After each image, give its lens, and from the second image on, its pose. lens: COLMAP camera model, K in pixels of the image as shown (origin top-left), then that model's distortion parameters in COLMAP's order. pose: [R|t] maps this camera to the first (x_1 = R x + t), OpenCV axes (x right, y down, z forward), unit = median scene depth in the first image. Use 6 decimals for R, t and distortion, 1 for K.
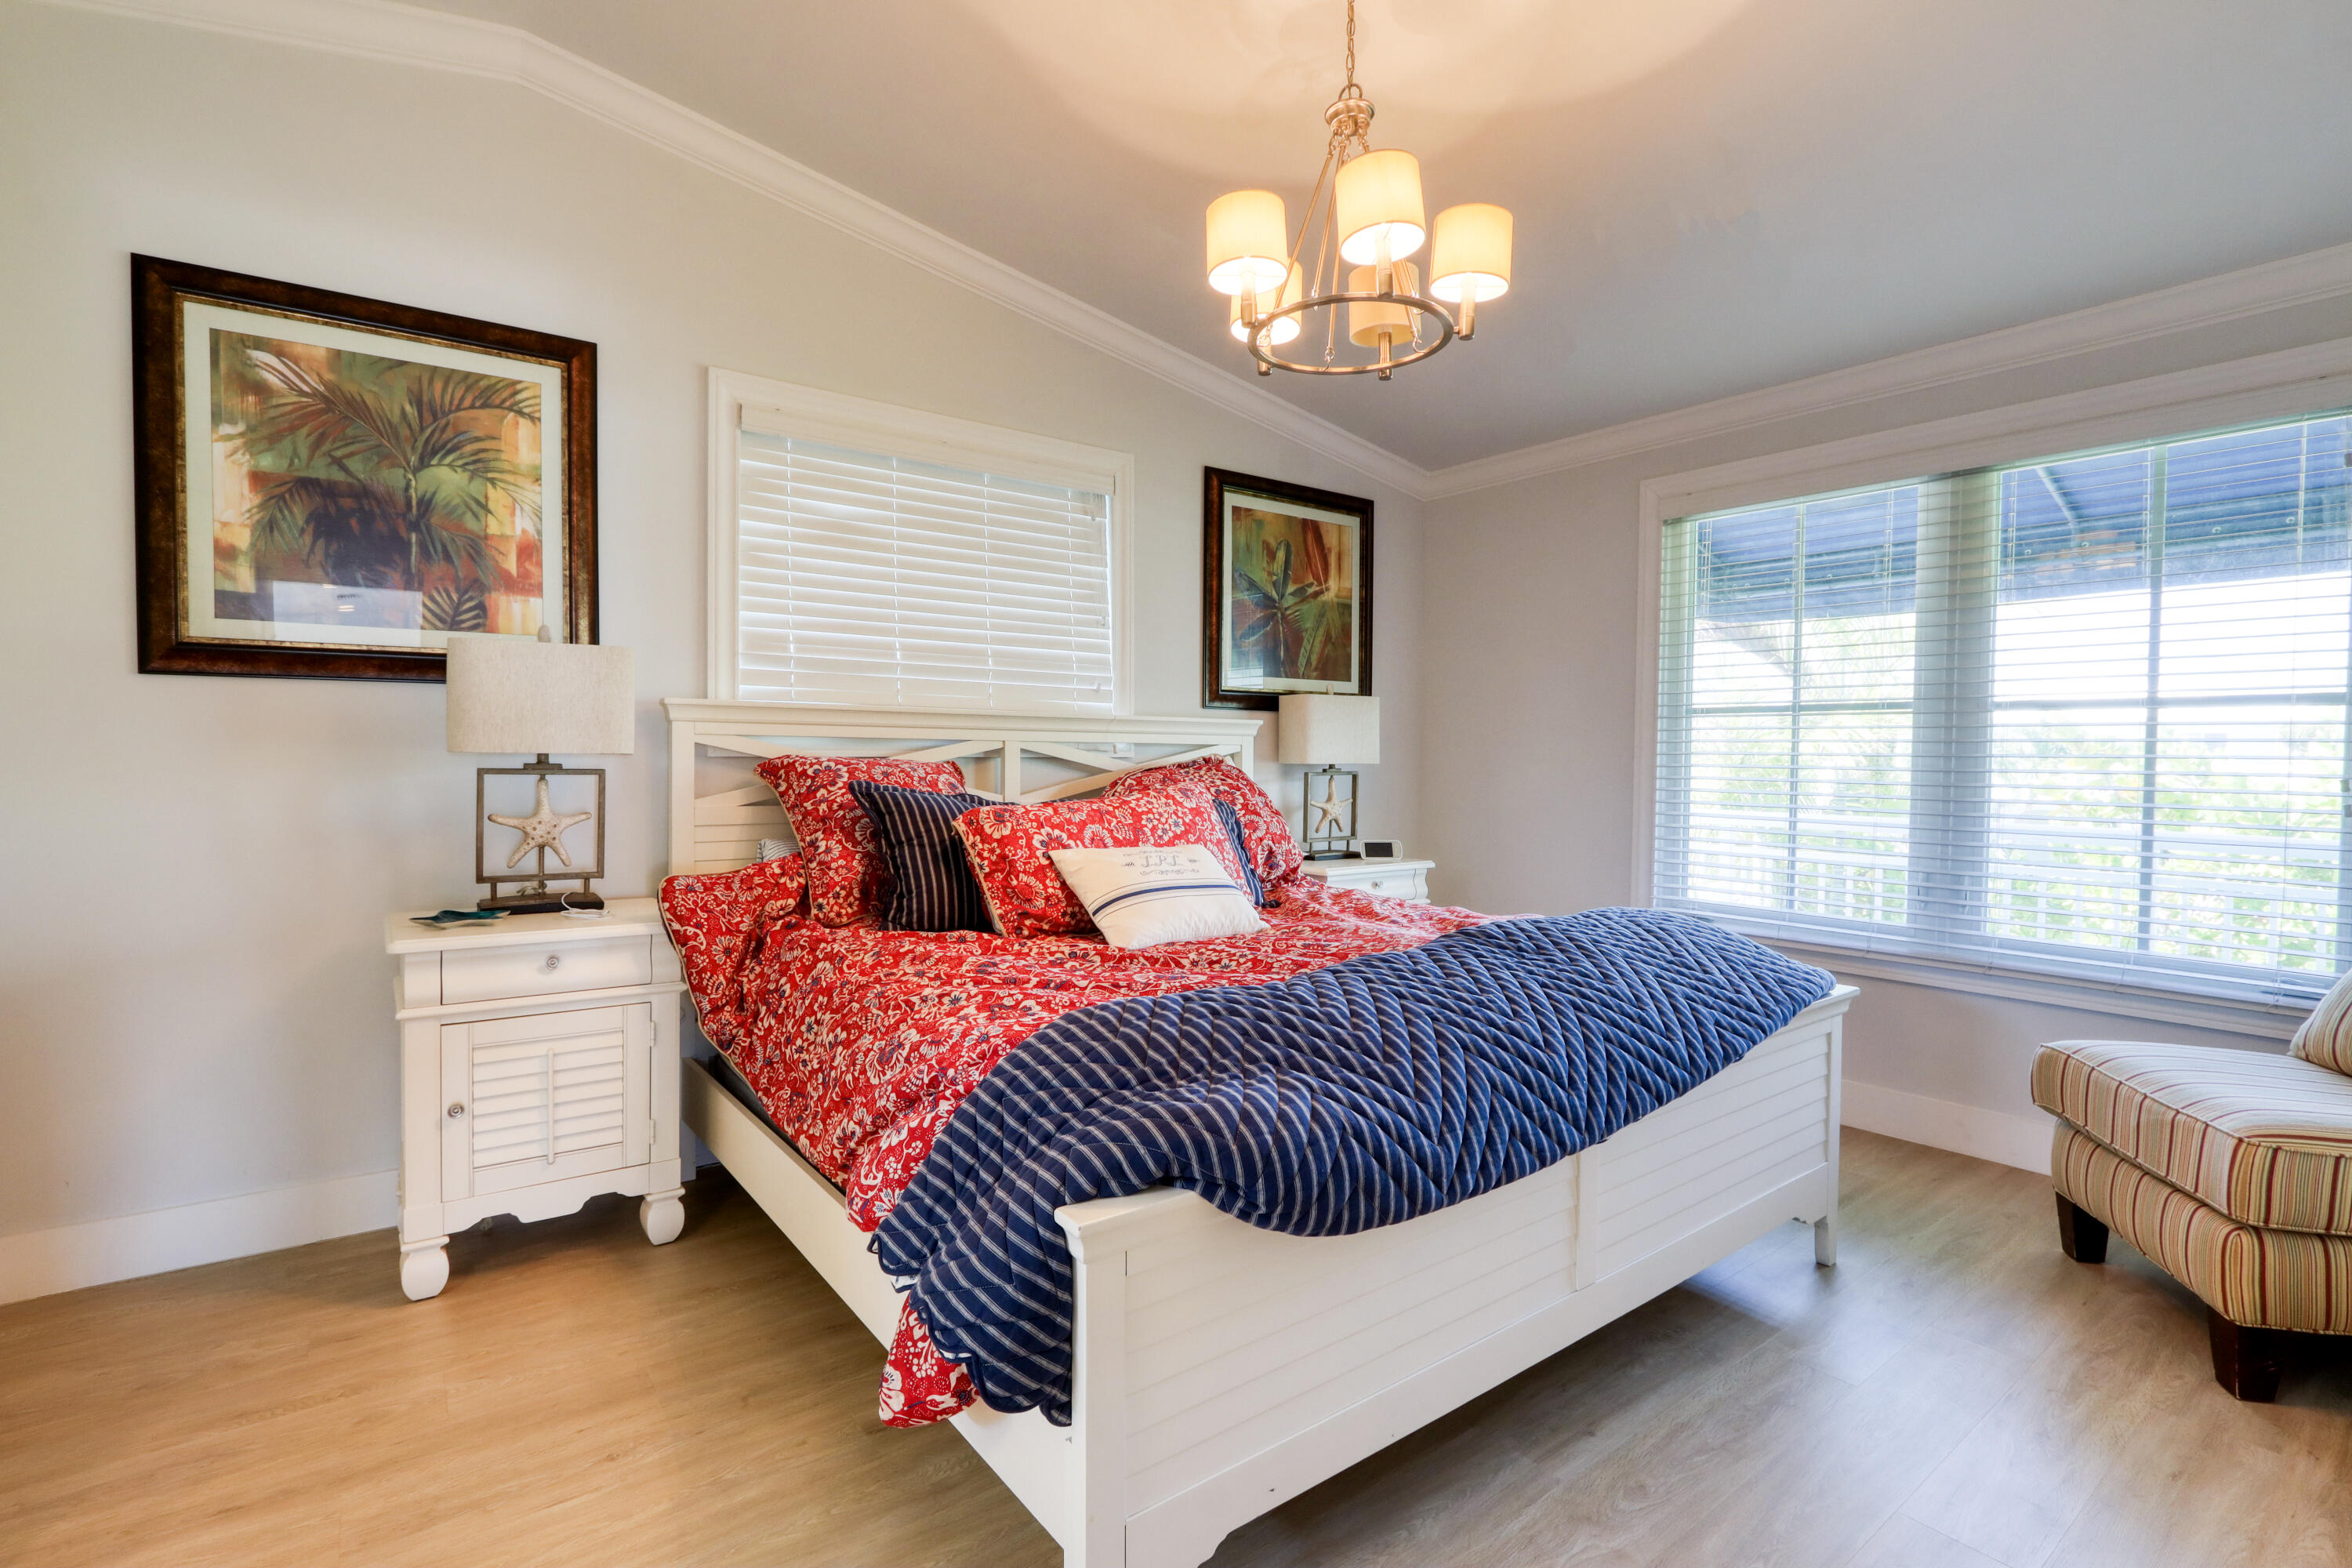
lens RADIAL K [[1091.8, 0, 1176.0], [0, 1091.8, 784.0], [0, 0, 1]] dist [-0.024892, 0.006471]
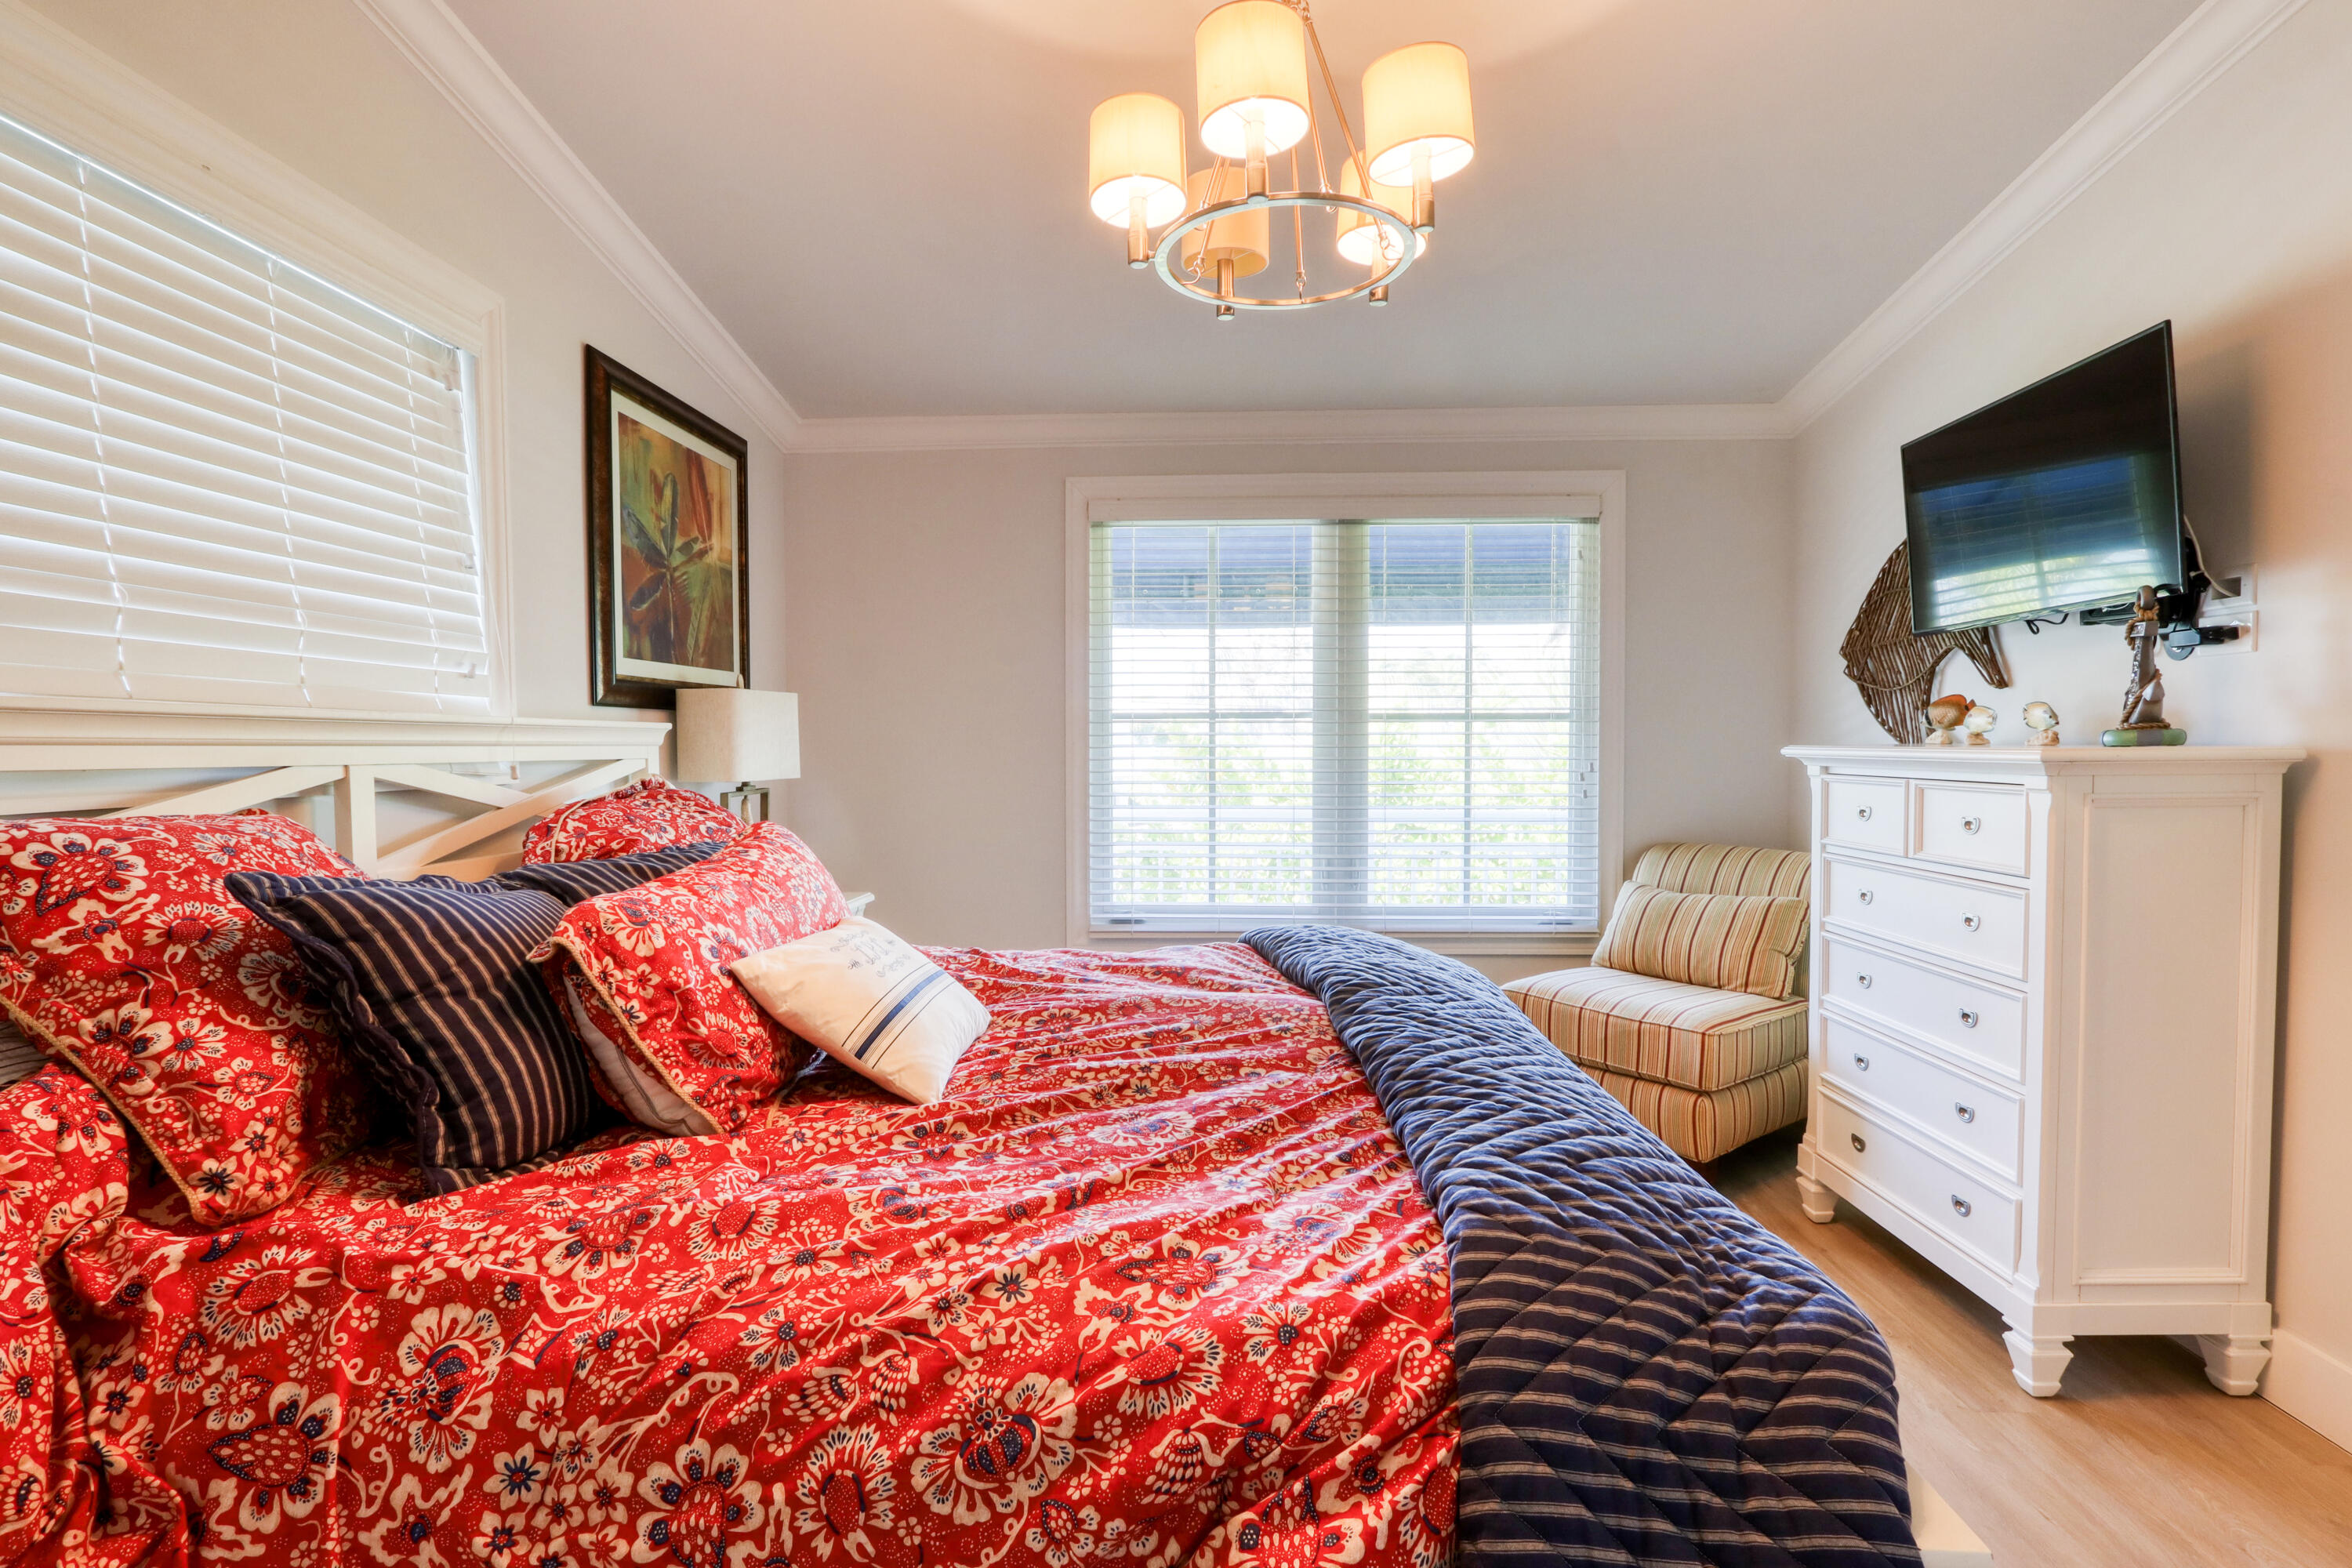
lens RADIAL K [[1106.7, 0, 1176.0], [0, 1106.7, 784.0], [0, 0, 1]] dist [-0.024591, 0.005342]
pose [[0.634903, -0.038783, 0.771618, -0.330845], [0.030364, 0.999220, 0.025239, -0.033225], [-0.771995, 0.007405, 0.635586, 0.354568]]
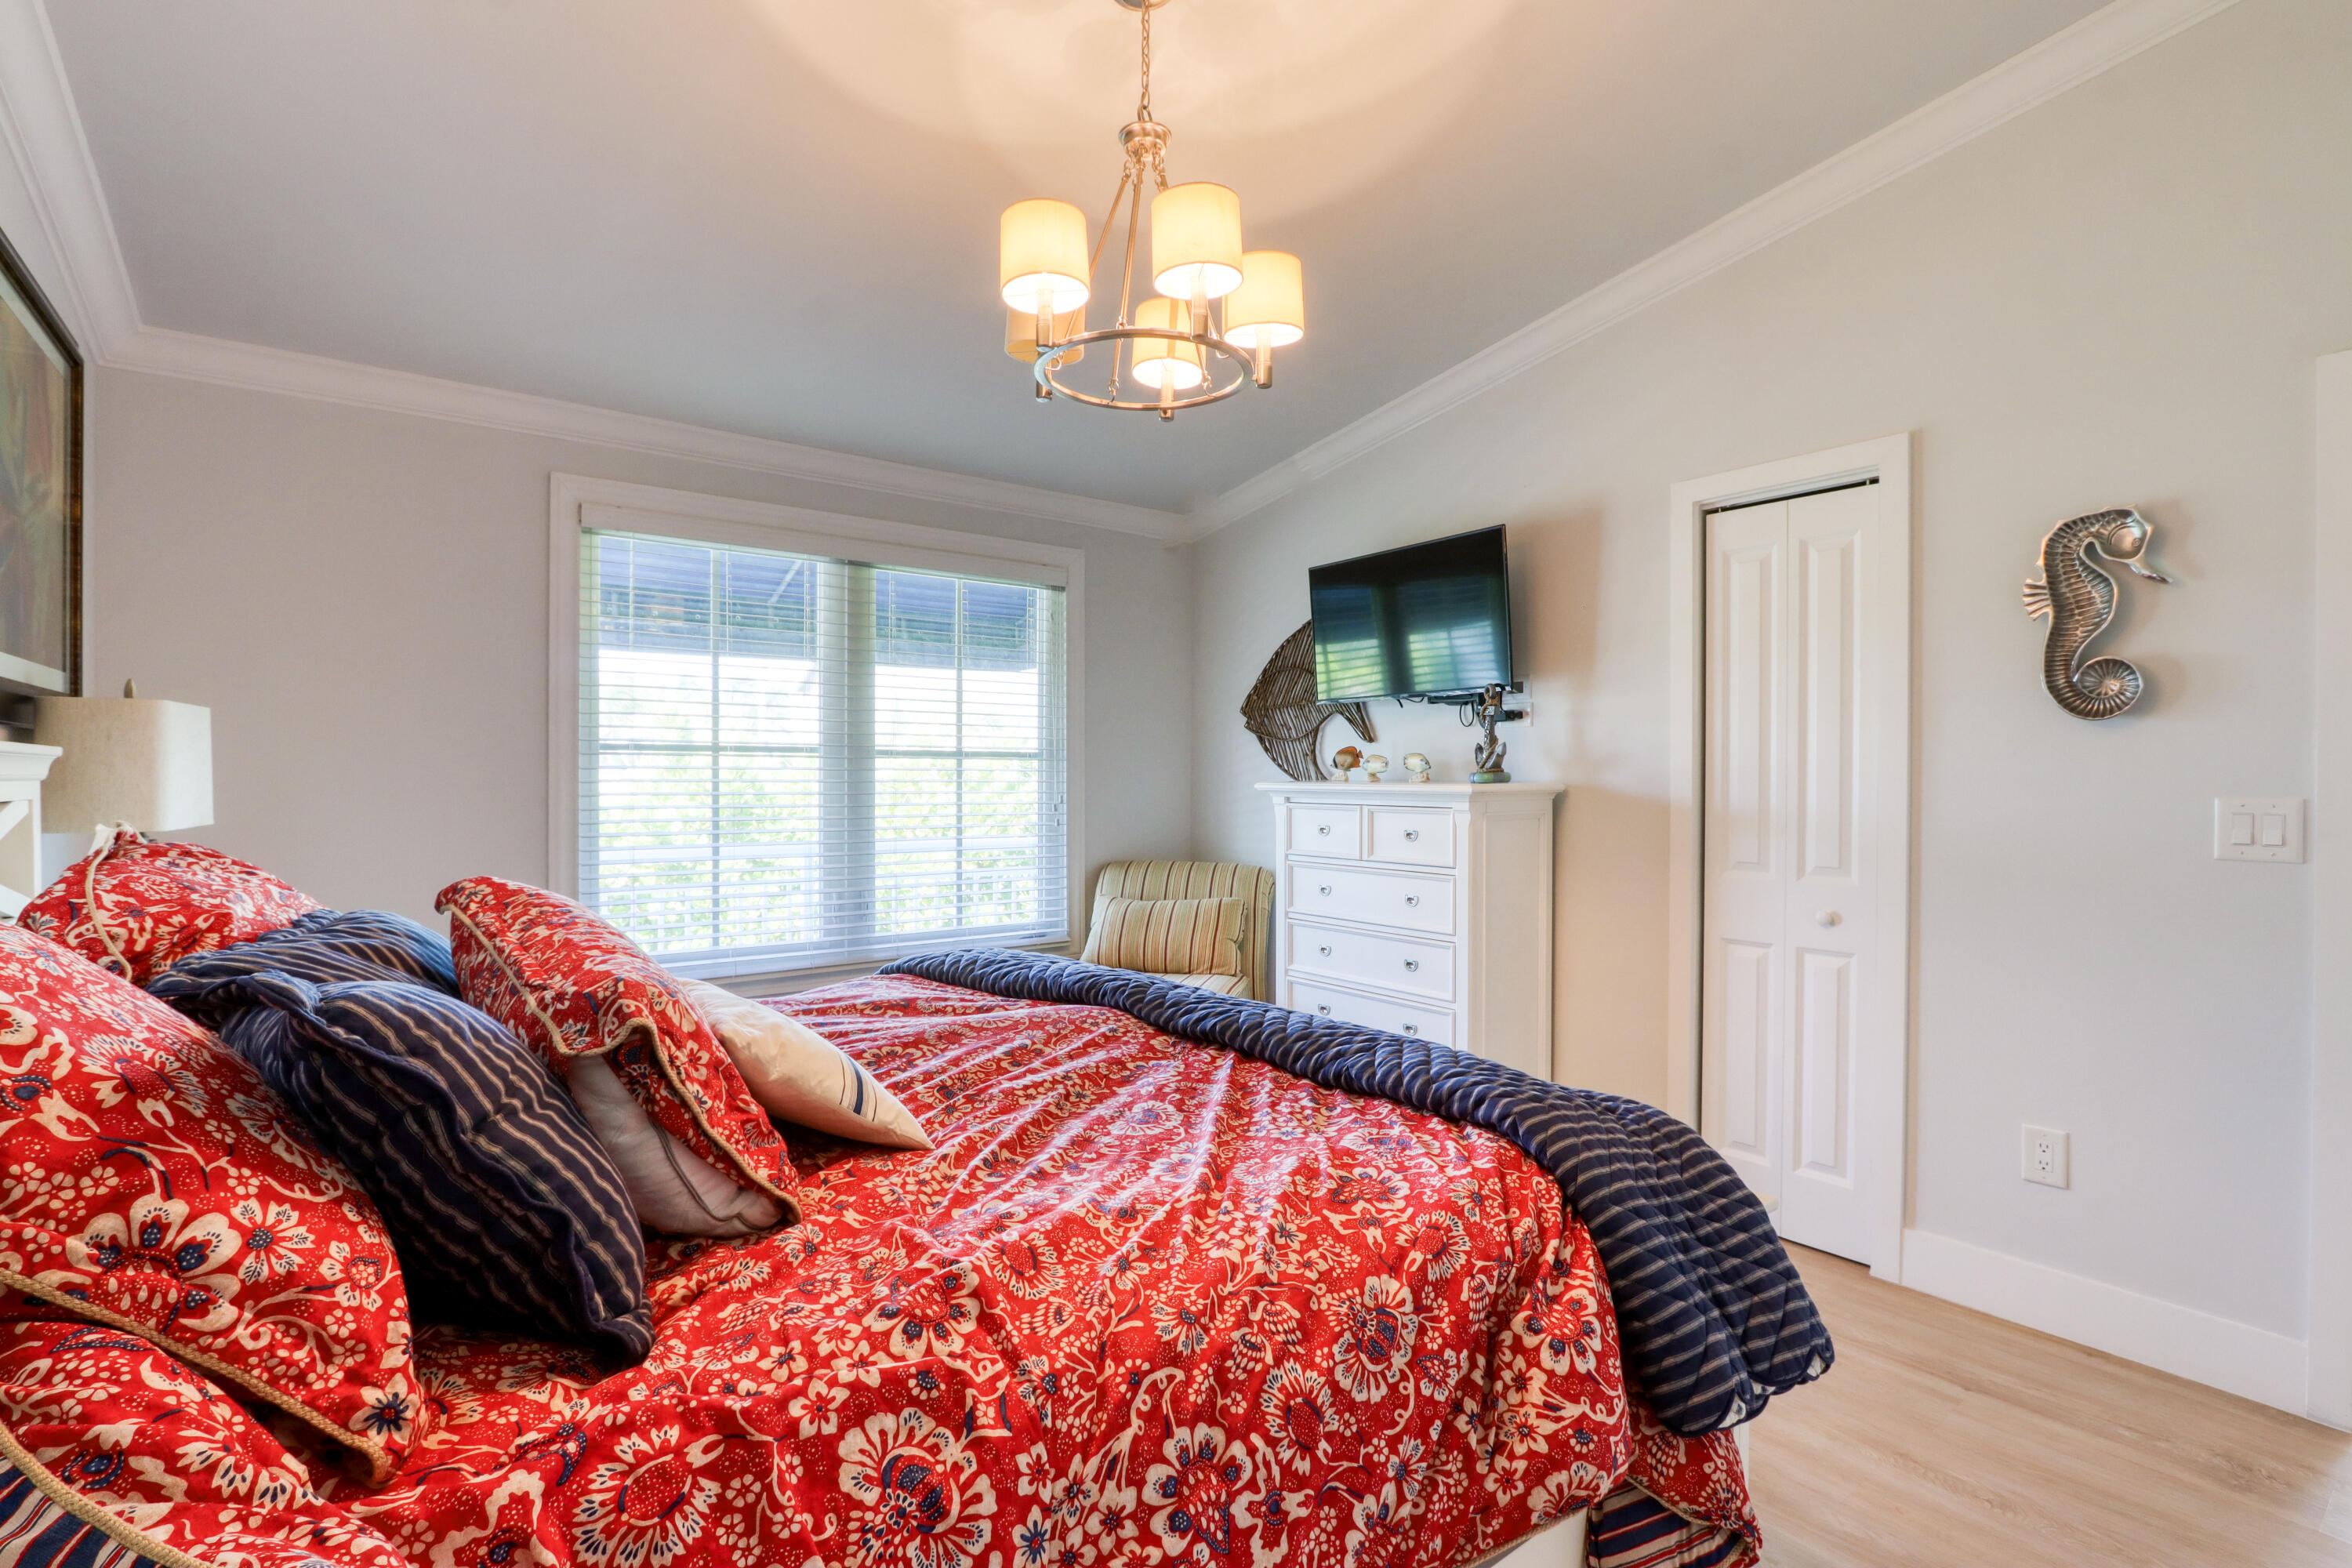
lens RADIAL K [[1091.8, 0, 1176.0], [0, 1091.8, 784.0], [0, 0, 1]] dist [-0.024892, 0.006471]
pose [[-0.018185, -0.016156, 0.999704, -0.498657], [0.026058, 0.999522, 0.016627, -0.045813], [-0.999495, 0.026353, -0.017755, 0.634861]]
